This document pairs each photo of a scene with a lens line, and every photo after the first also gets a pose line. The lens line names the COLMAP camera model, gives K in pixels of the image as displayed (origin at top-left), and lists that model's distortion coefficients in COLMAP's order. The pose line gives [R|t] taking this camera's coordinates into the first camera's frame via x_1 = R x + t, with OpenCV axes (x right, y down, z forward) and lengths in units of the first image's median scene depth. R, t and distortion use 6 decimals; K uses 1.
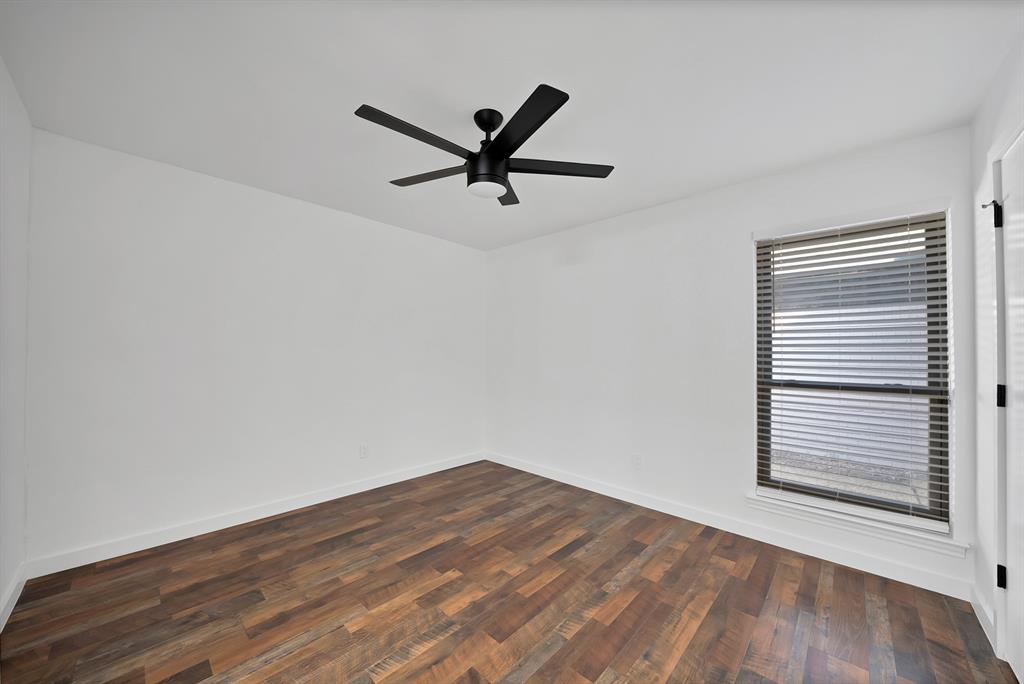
lens RADIAL K [[364.5, 0, 513.1], [0, 364.5, 346.5], [0, 0, 1]] dist [-0.020082, 0.000485]
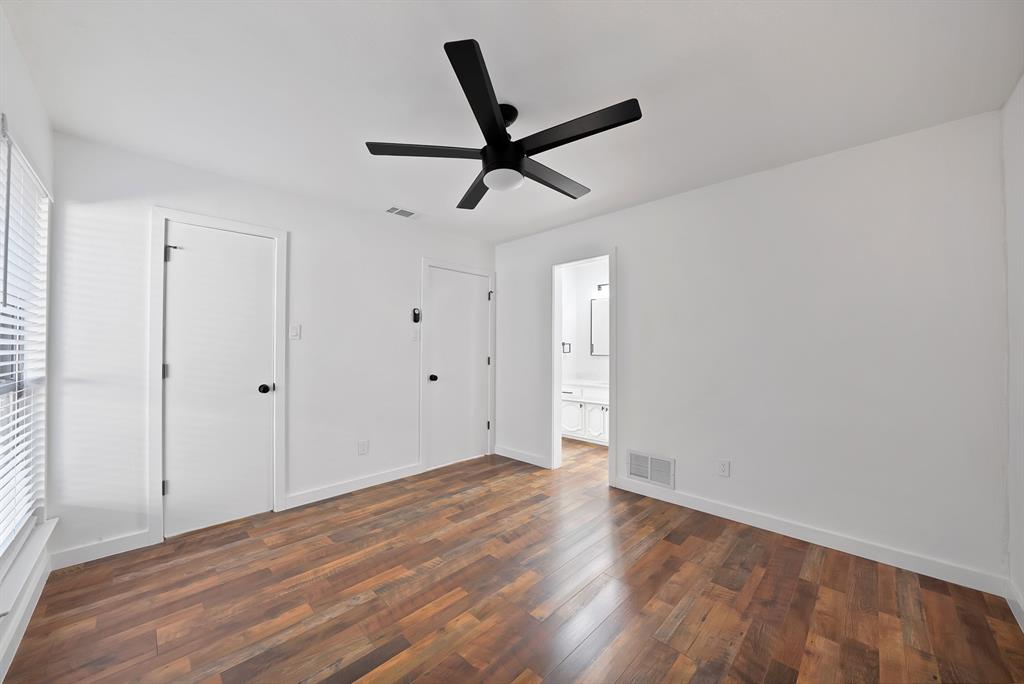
lens RADIAL K [[364.5, 0, 510.1], [0, 364.5, 346.7], [0, 0, 1]] dist [-0.020082, 0.000485]
pose [[-0.999588, -0.010293, 0.026792, -0.120316], [-0.010976, 0.999615, -0.025473, 0.050641], [-0.026519, -0.025757, -0.999316, 1.978340]]
